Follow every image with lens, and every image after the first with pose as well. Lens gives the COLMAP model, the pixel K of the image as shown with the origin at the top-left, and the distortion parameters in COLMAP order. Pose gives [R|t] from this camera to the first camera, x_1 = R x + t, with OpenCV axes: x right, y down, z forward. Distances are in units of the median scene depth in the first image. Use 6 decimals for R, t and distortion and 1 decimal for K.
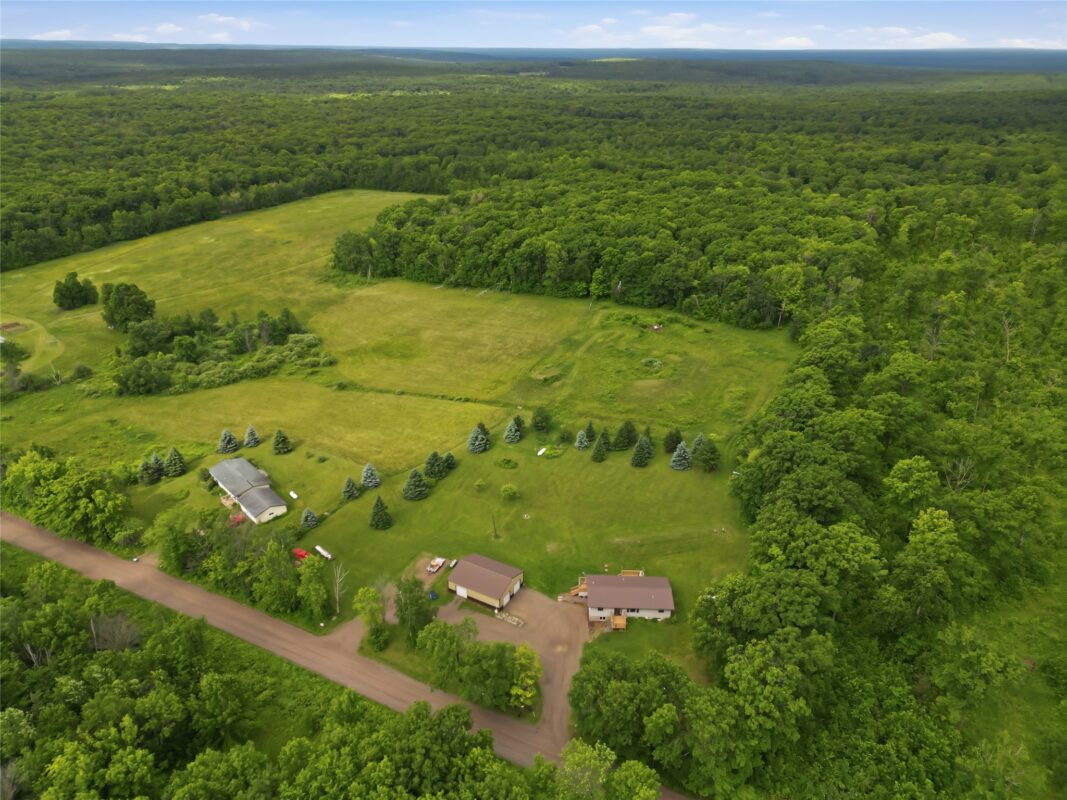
lens RADIAL K [[737.8, 0, 529.4], [0, 737.8, 403.0], [0, 0, 1]] dist [0.139275, -0.196882]
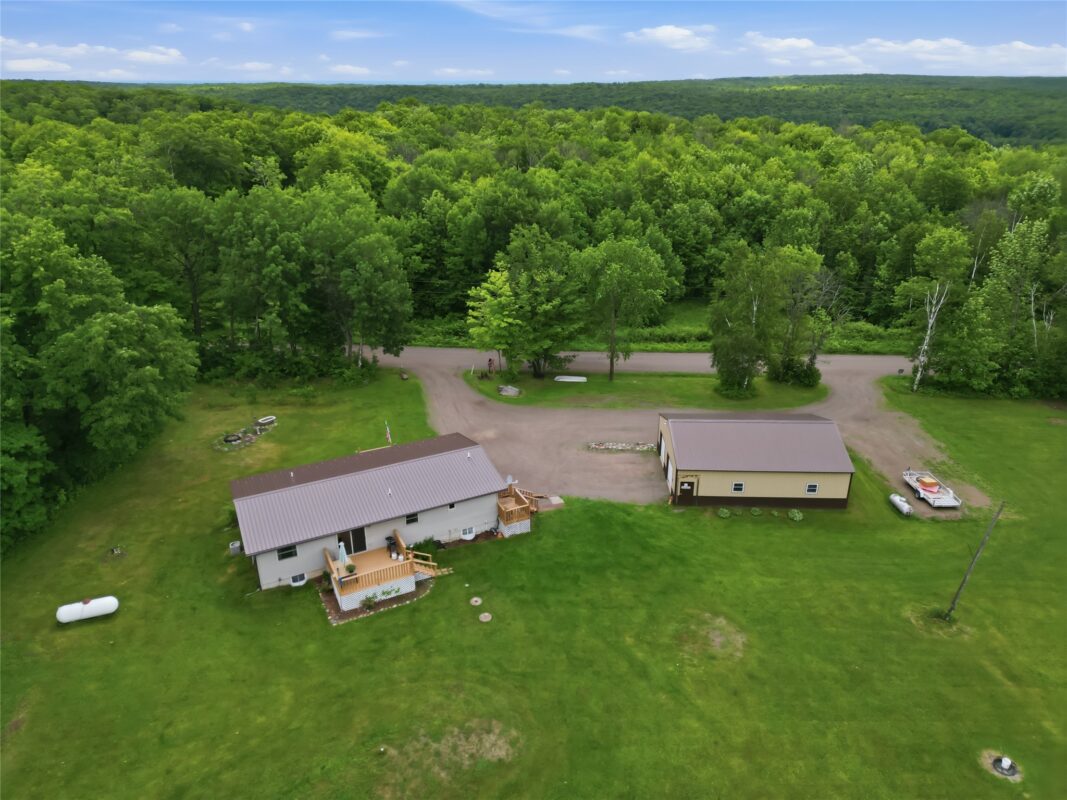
lens RADIAL K [[741.8, 0, 530.8], [0, 741.8, 399.7], [0, 0, 1]] dist [0.087086, -0.083280]
pose [[-0.885086, 0.187573, -0.425956, 0.102556], [-0.204669, 0.665098, 0.718161, -0.015617], [0.418010, 0.722814, -0.550279, 0.599099]]
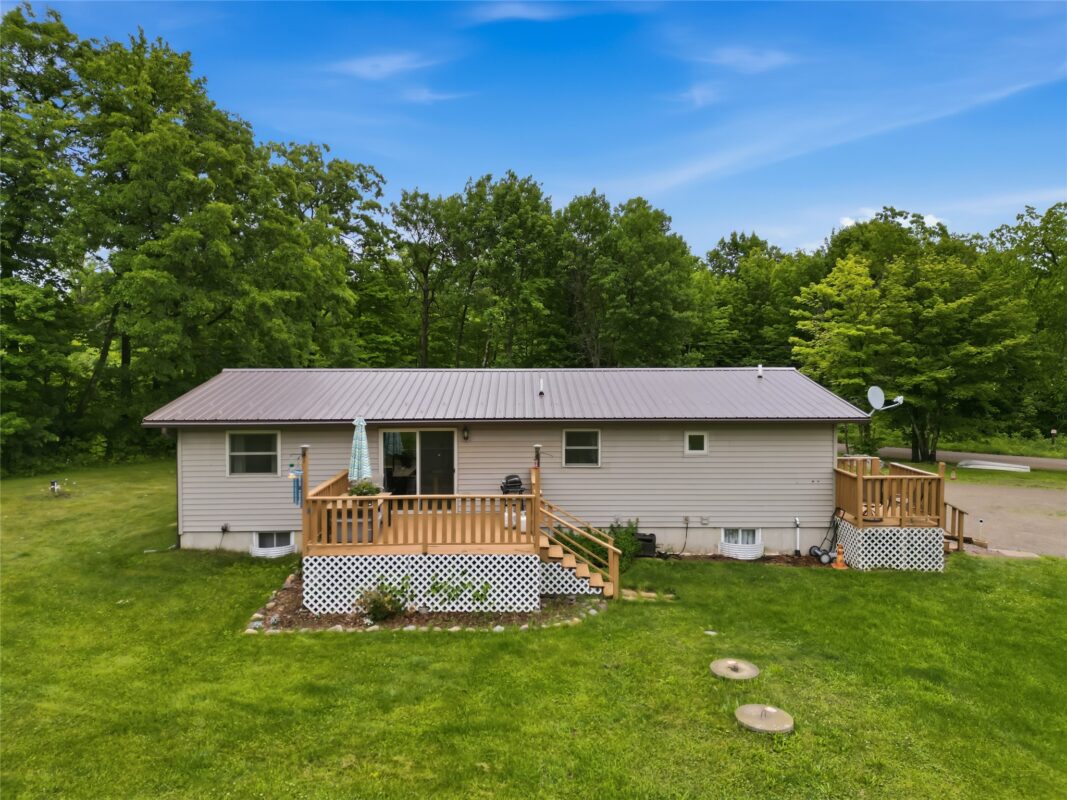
lens RADIAL K [[737.8, 0, 529.4], [0, 737.8, 403.0], [0, 0, 1]] dist [0.139275, -0.196882]
pose [[-0.999042, 0.011090, -0.042333, 0.067987], [-0.011464, 0.867255, 0.497732, 0.090386], [0.042233, 0.497741, -0.866297, 0.567587]]
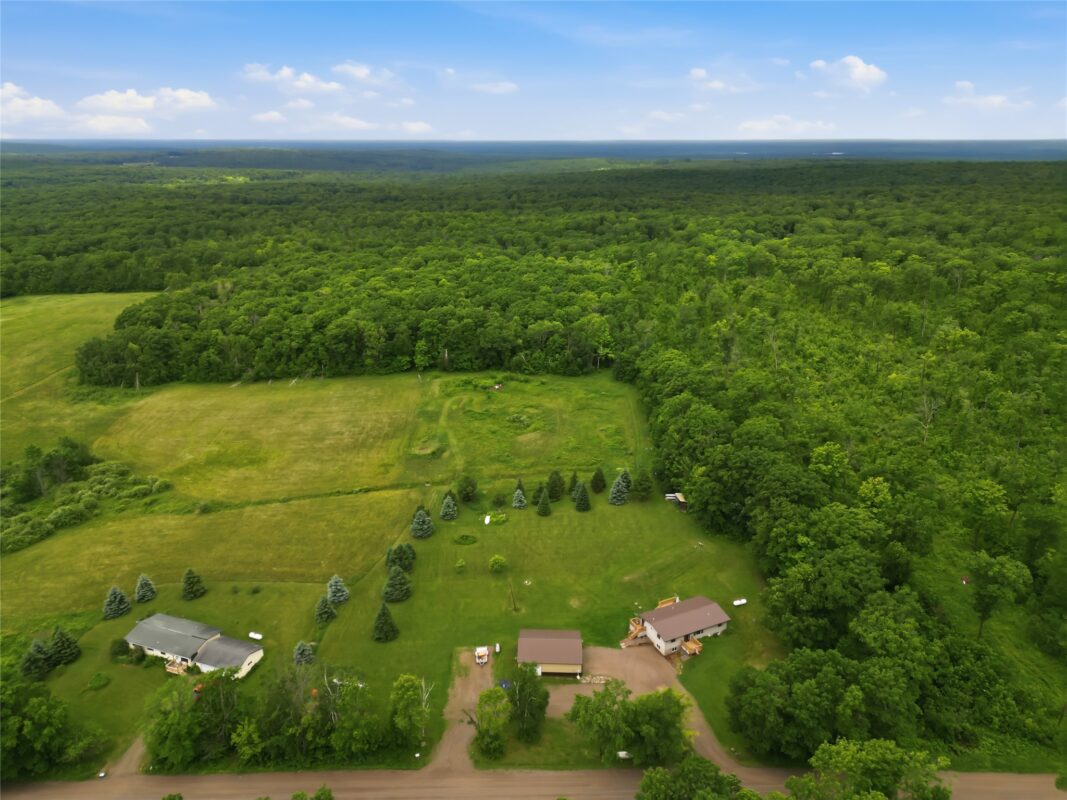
lens RADIAL K [[741.8, 0, 530.8], [0, 741.8, 399.7], [0, 0, 1]] dist [0.087086, -0.083280]
pose [[0.886999, -0.161657, 0.432551, -0.233667], [0.206344, 0.976753, -0.058093, -0.014674], [-0.413104, 0.140783, 0.899736, 0.049085]]
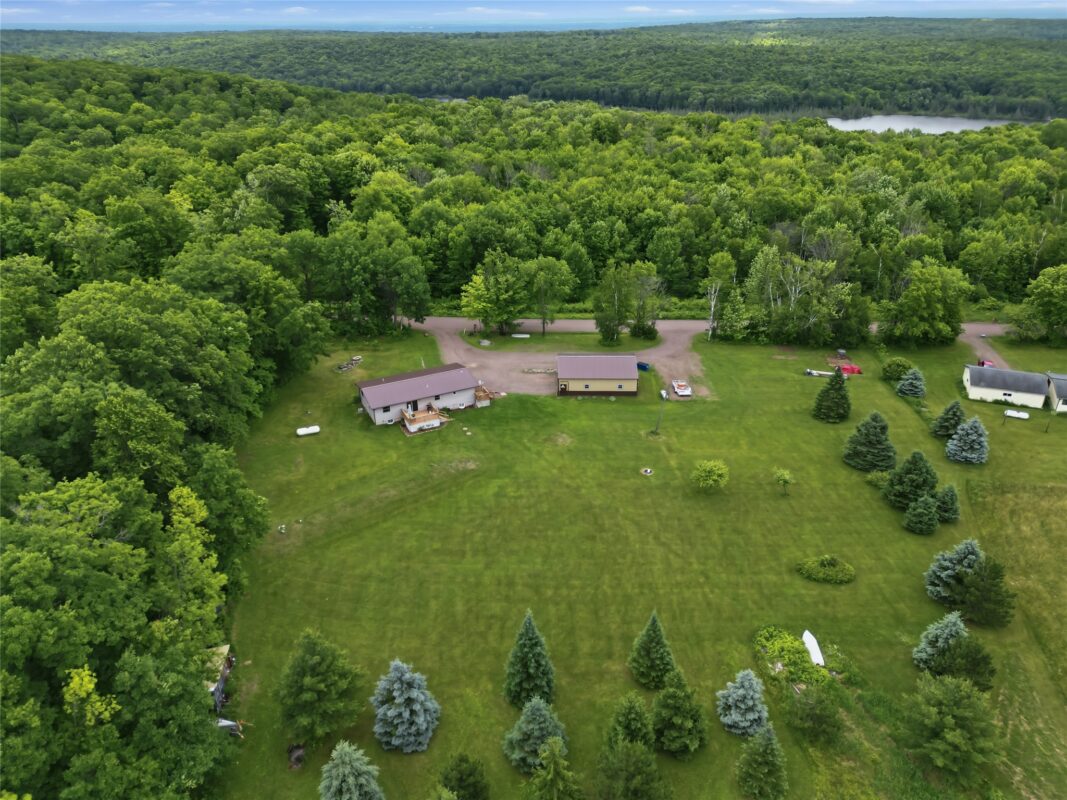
lens RADIAL K [[749.2, 0, 530.9], [0, 749.2, 400.9], [0, 0, 1]] dist [0.076094, -0.067083]
pose [[-0.884399, 0.218830, -0.412251, 0.175371], [-0.200512, 0.619469, 0.758982, -0.171404], [0.421465, 0.753904, -0.503980, 0.728969]]
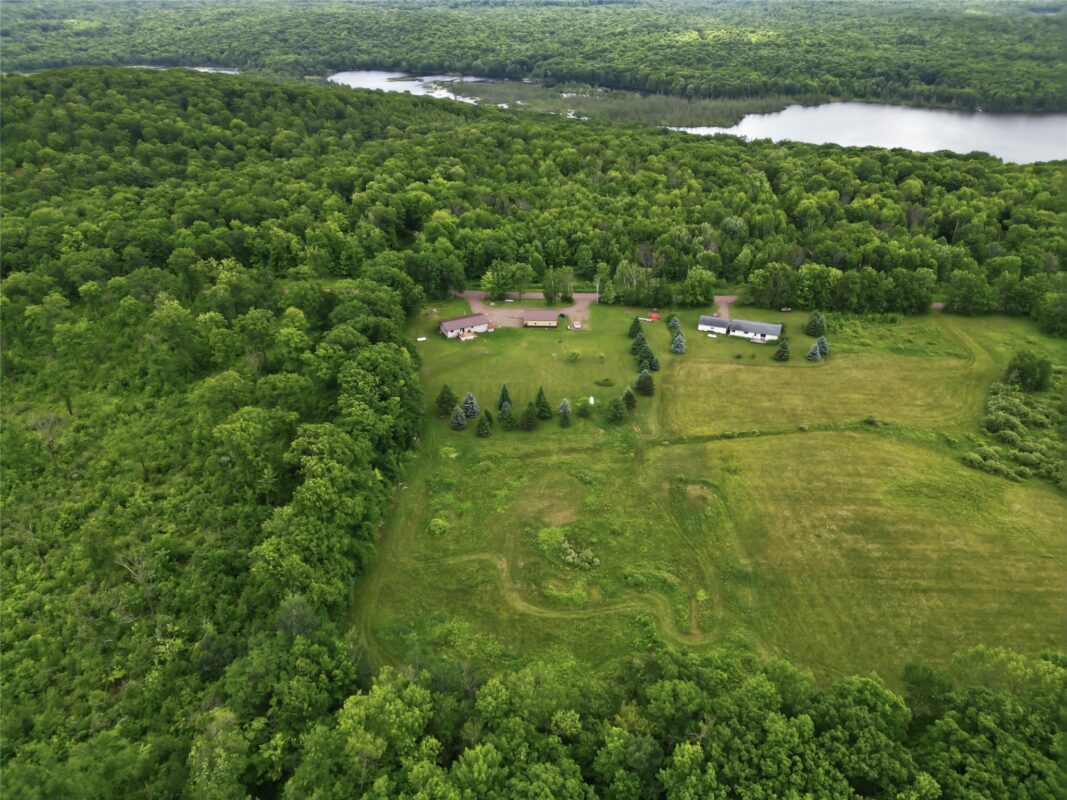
lens RADIAL K [[741.8, 0, 530.8], [0, 741.8, 399.7], [0, 0, 1]] dist [0.087086, -0.083280]
pose [[-0.889349, 0.233521, -0.393099, 0.373397], [-0.201060, 0.572422, 0.794926, -0.558037], [0.410650, 0.786003, -0.462132, 1.033833]]
